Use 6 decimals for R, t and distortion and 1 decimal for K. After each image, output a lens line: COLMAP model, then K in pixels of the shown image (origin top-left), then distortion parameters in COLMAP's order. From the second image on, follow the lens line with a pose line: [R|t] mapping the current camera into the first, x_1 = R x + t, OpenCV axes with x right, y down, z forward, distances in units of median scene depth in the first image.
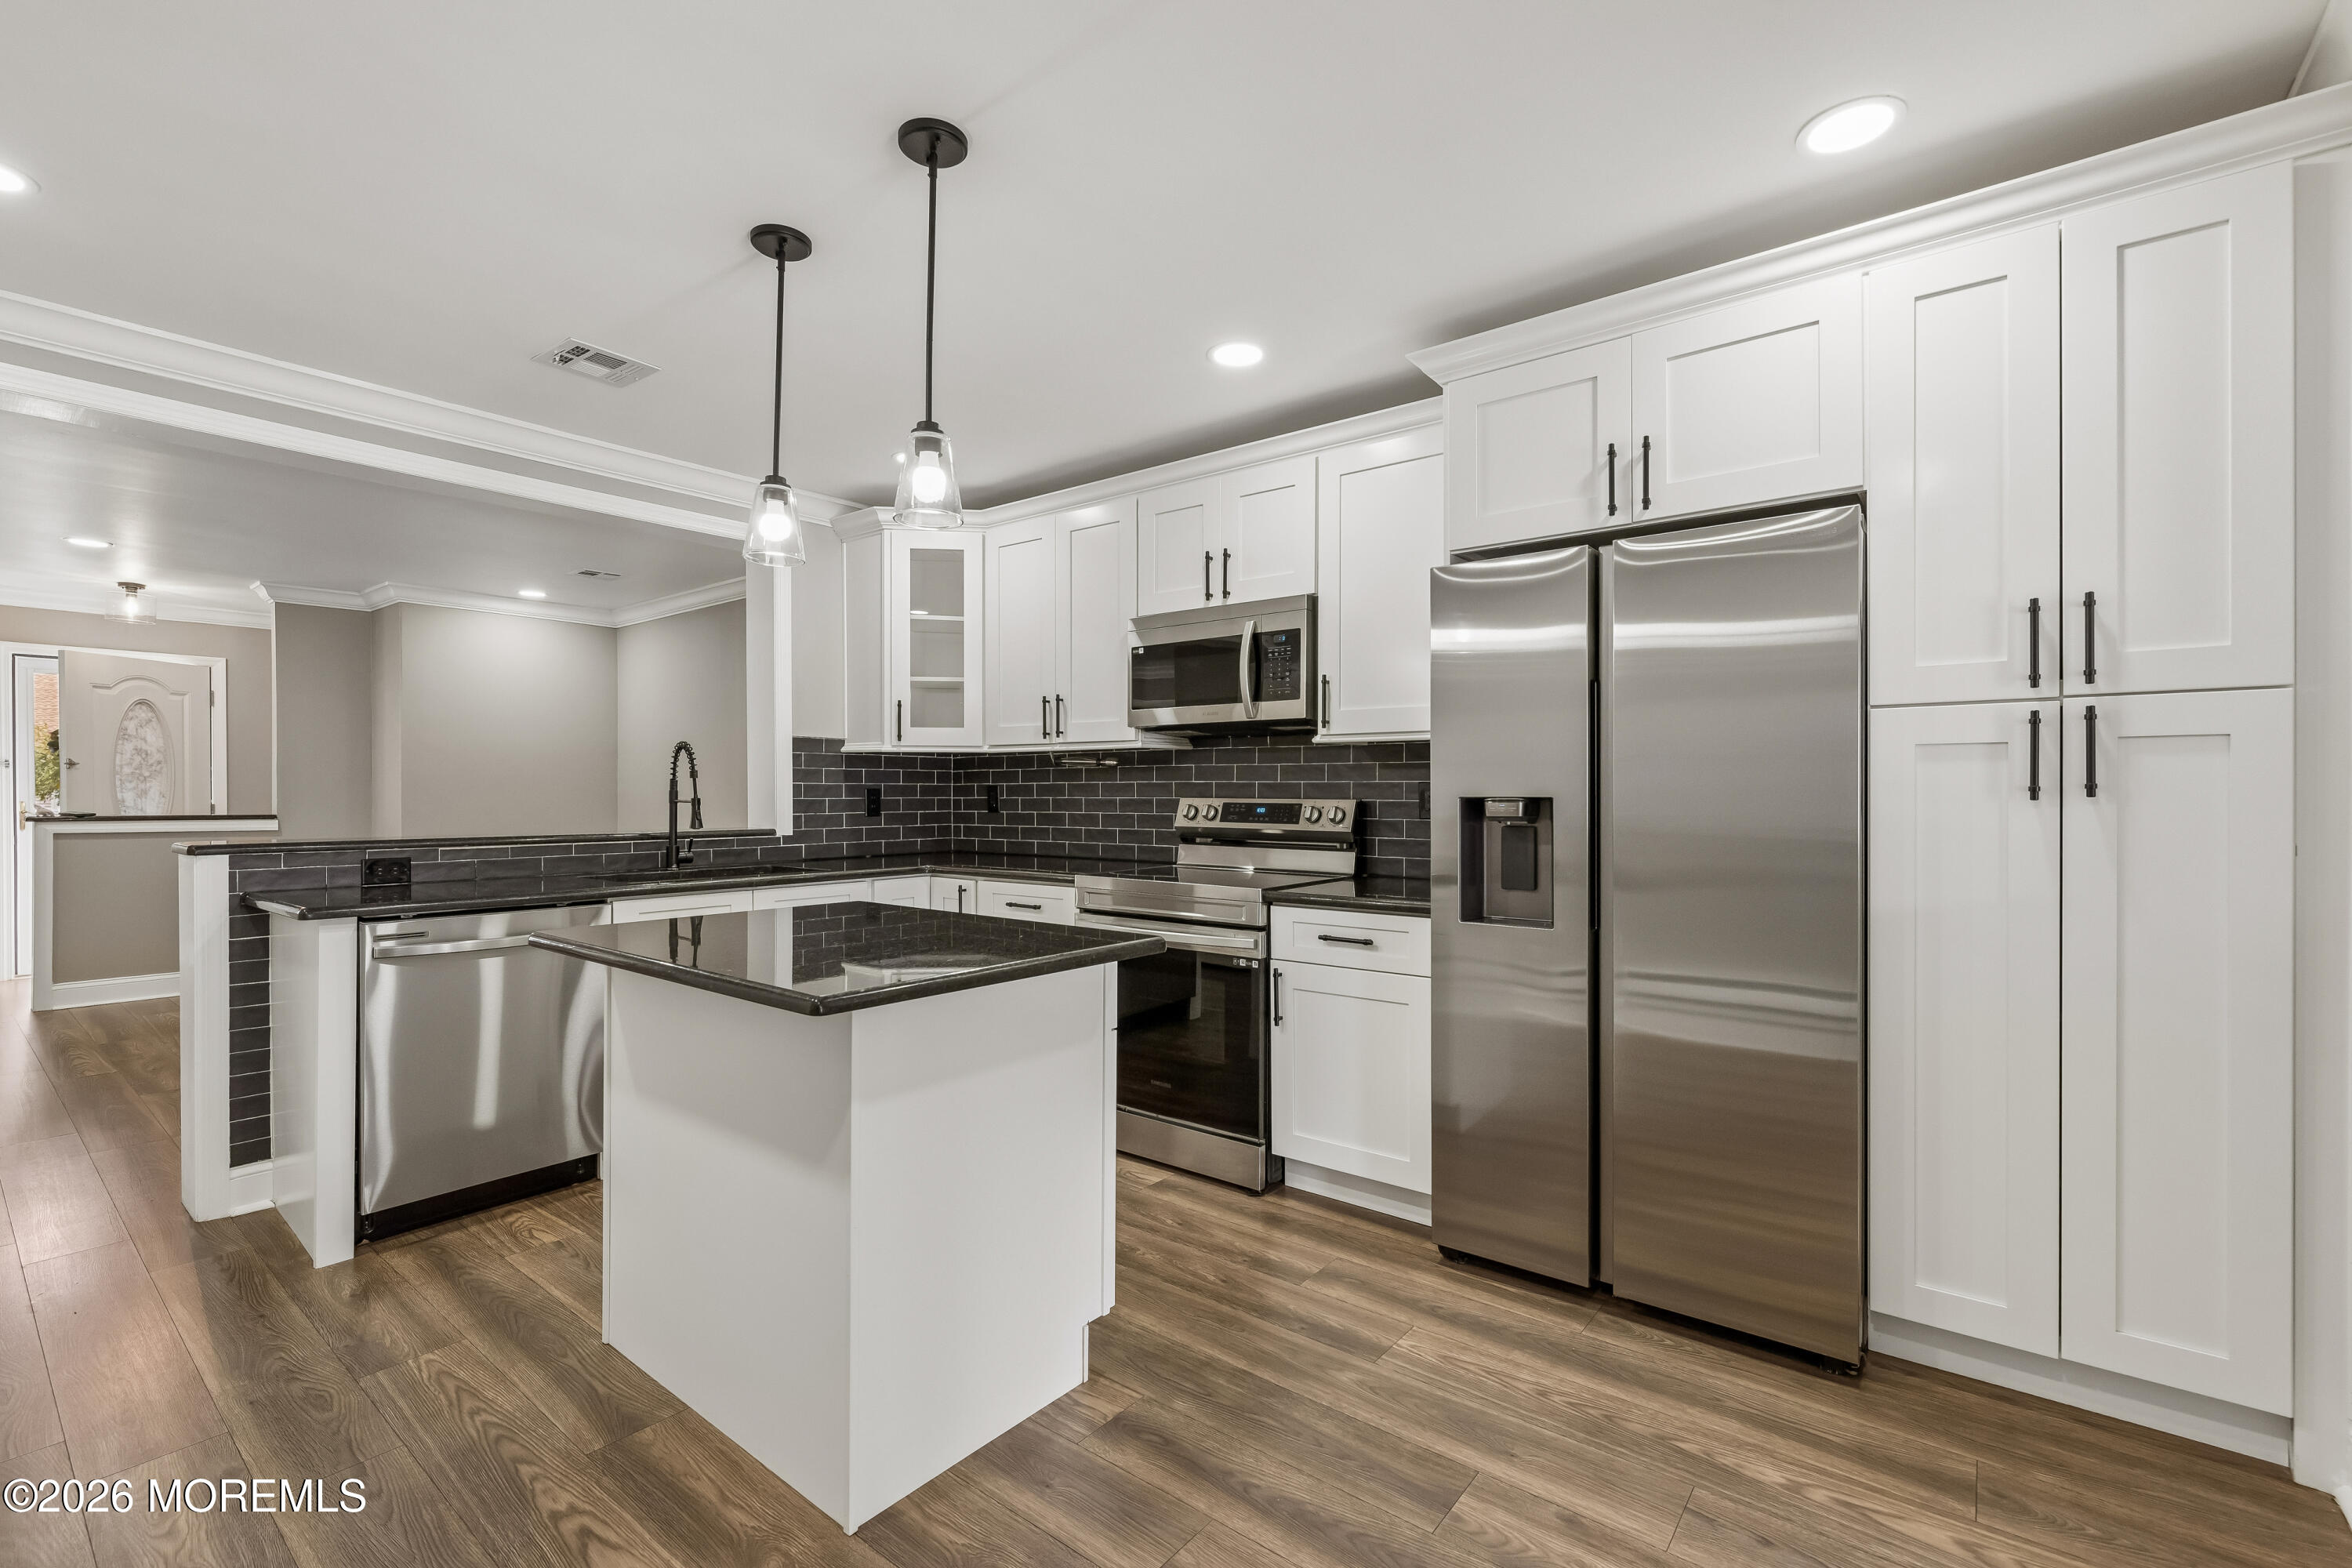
lens RADIAL K [[1036.5, 0, 1164.1], [0, 1036.5, 784.6], [0, 0, 1]] dist [0.004669, -0.000035]
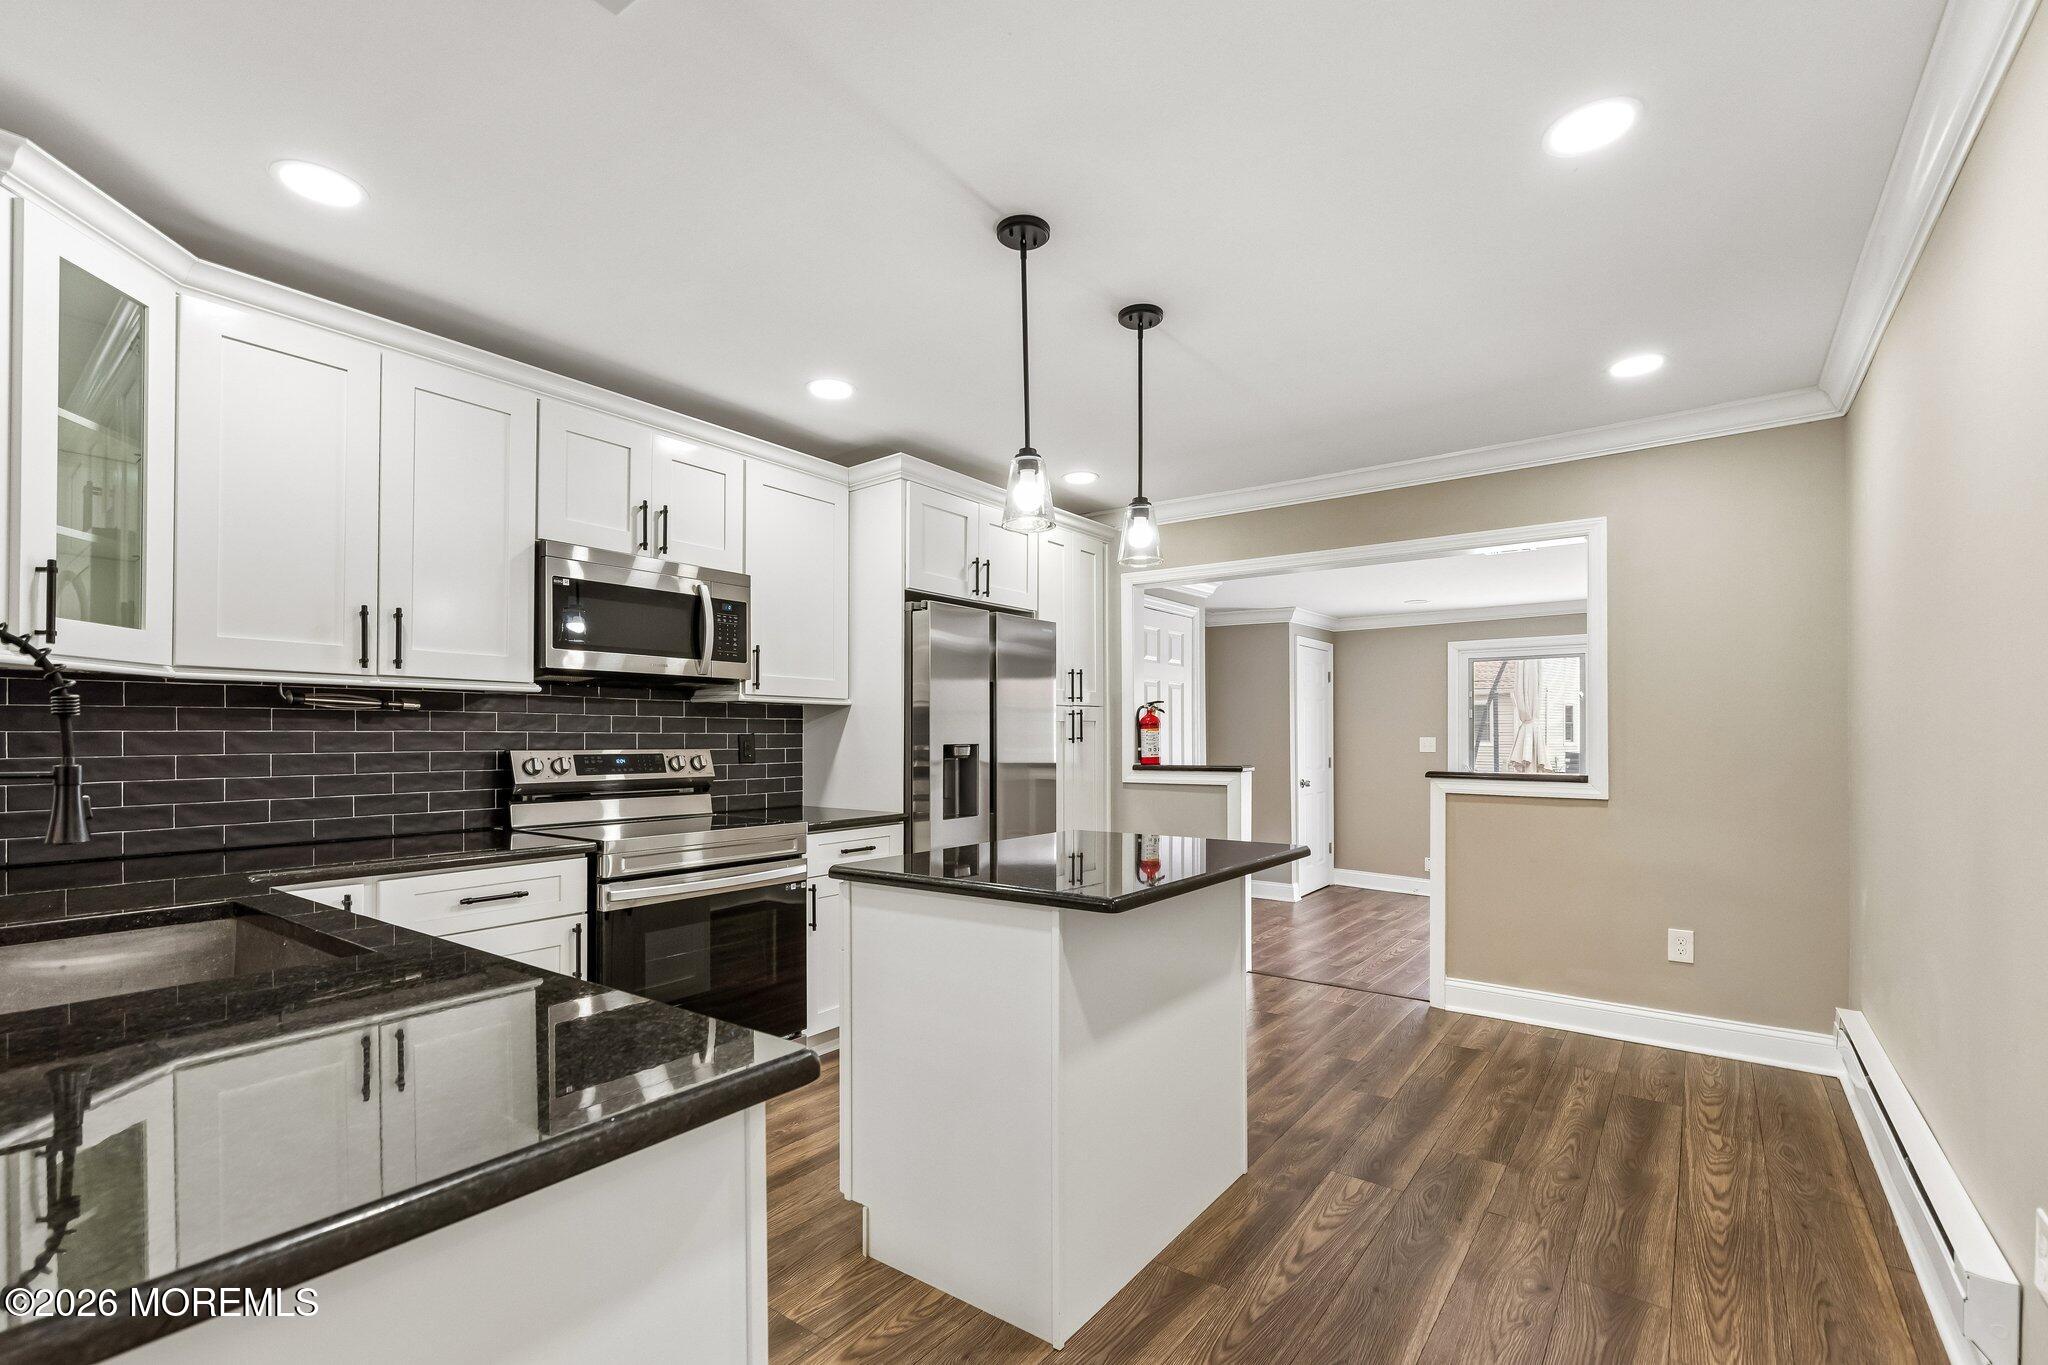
lens RADIAL K [[910.5, 0, 1032.2], [0, 910.5, 737.2], [0, 0, 1]] dist [-0.012022, 0.000161]
pose [[-0.054534, 0.001711, 0.998510, -0.828282], [-0.002743, 0.999995, -0.001864, 0.002085], [-0.998508, -0.002841, -0.054529, 0.666911]]
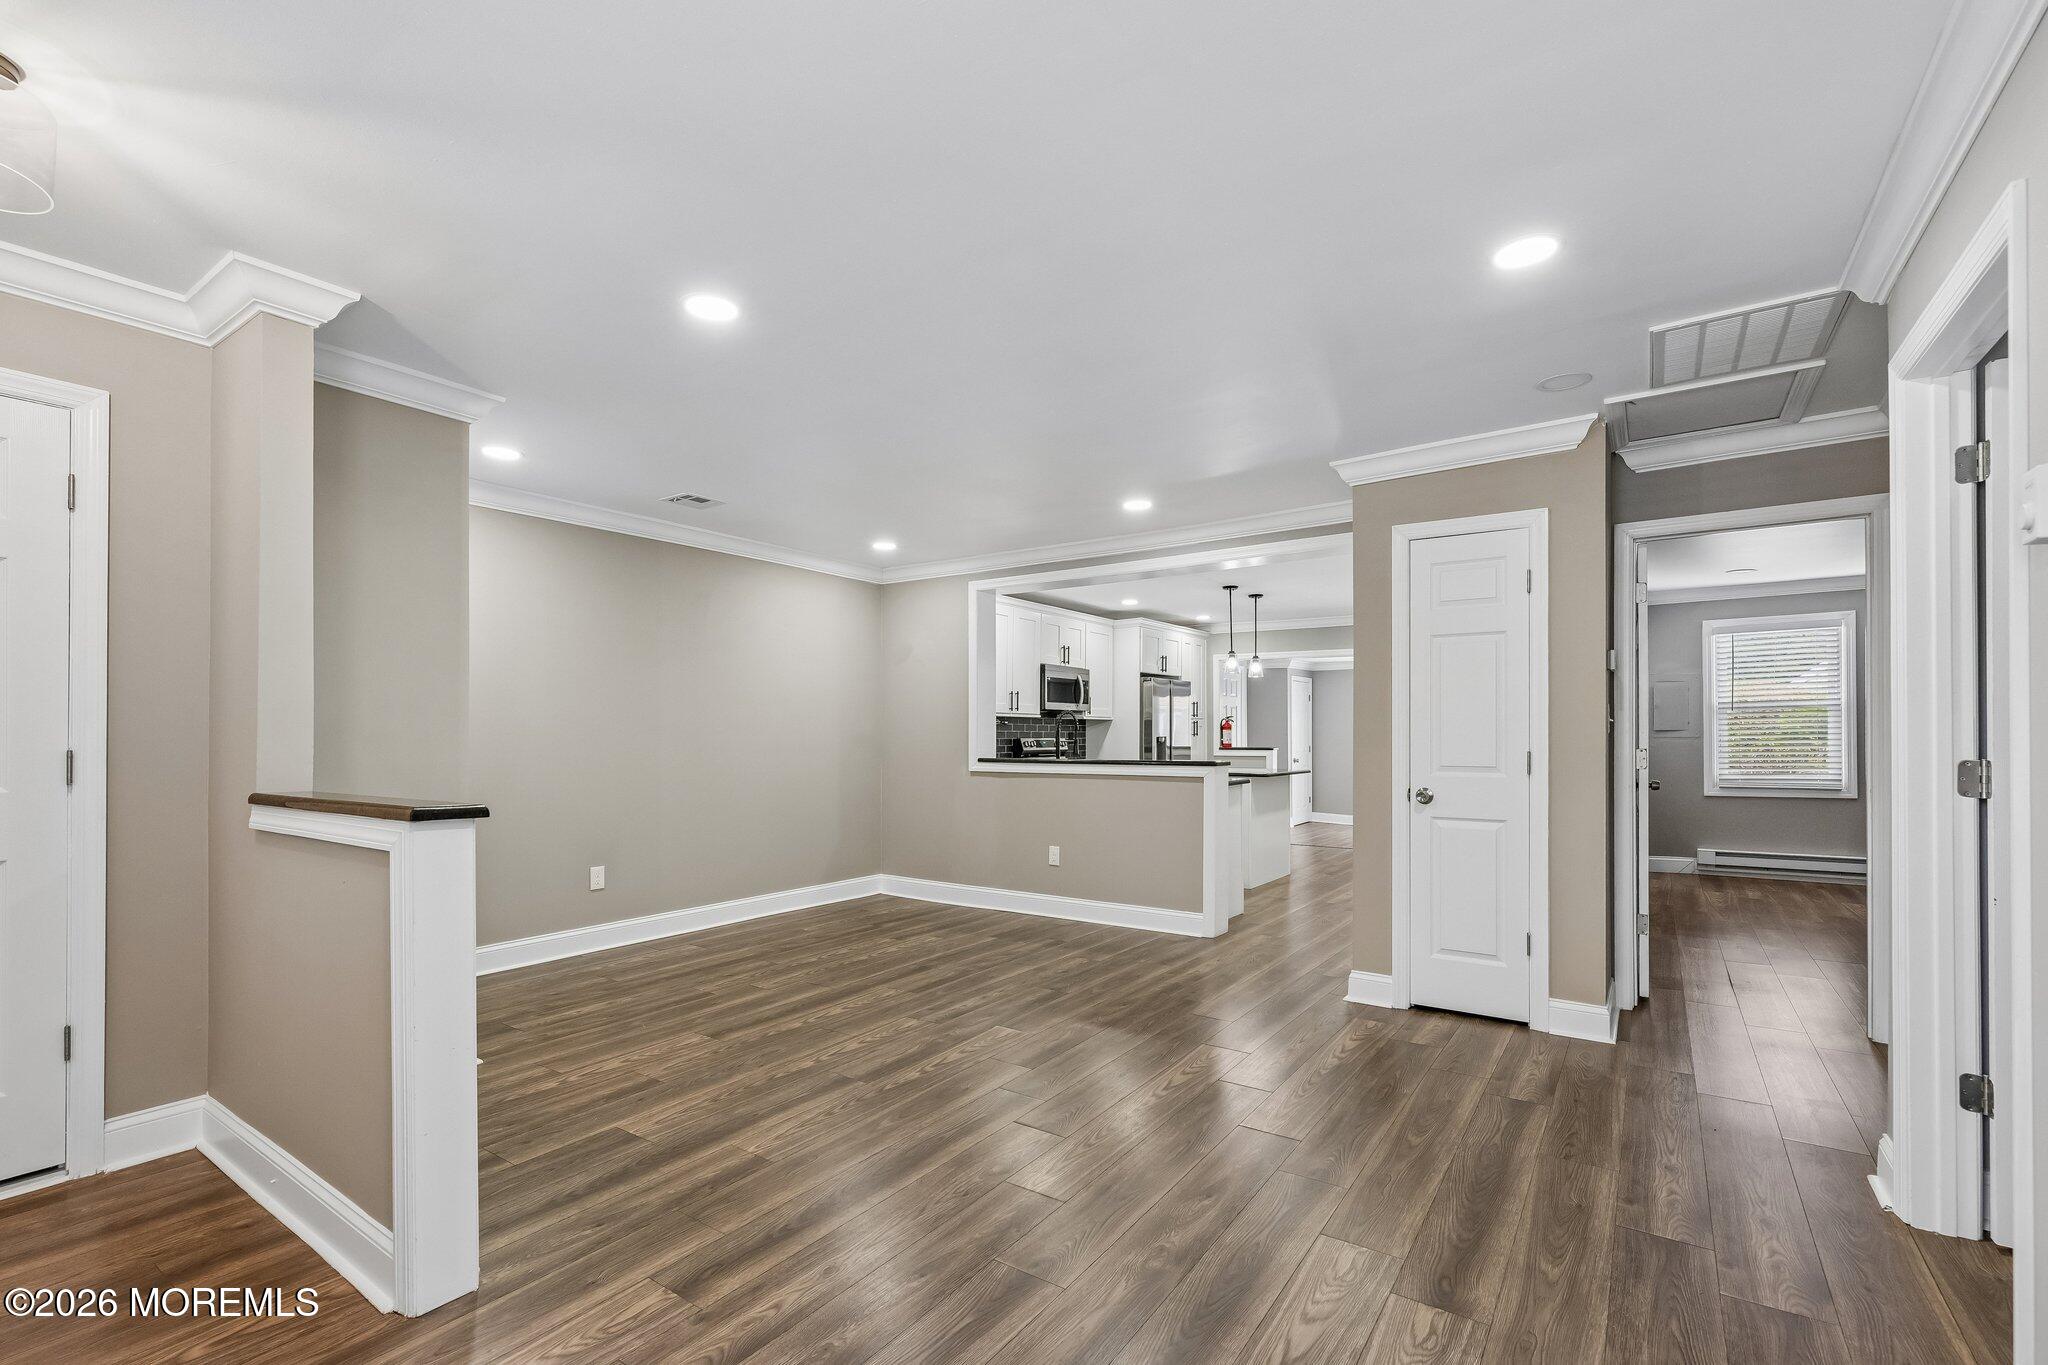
lens RADIAL K [[910.5, 0, 1032.2], [0, 910.5, 737.2], [0, 0, 1]] dist [-0.012022, 0.000161]
pose [[-0.085317, -0.004118, 0.996345, -2.240322], [-0.005892, 0.999976, 0.003628, 0.002940], [-0.996336, -0.005561, -0.085339, 1.259581]]
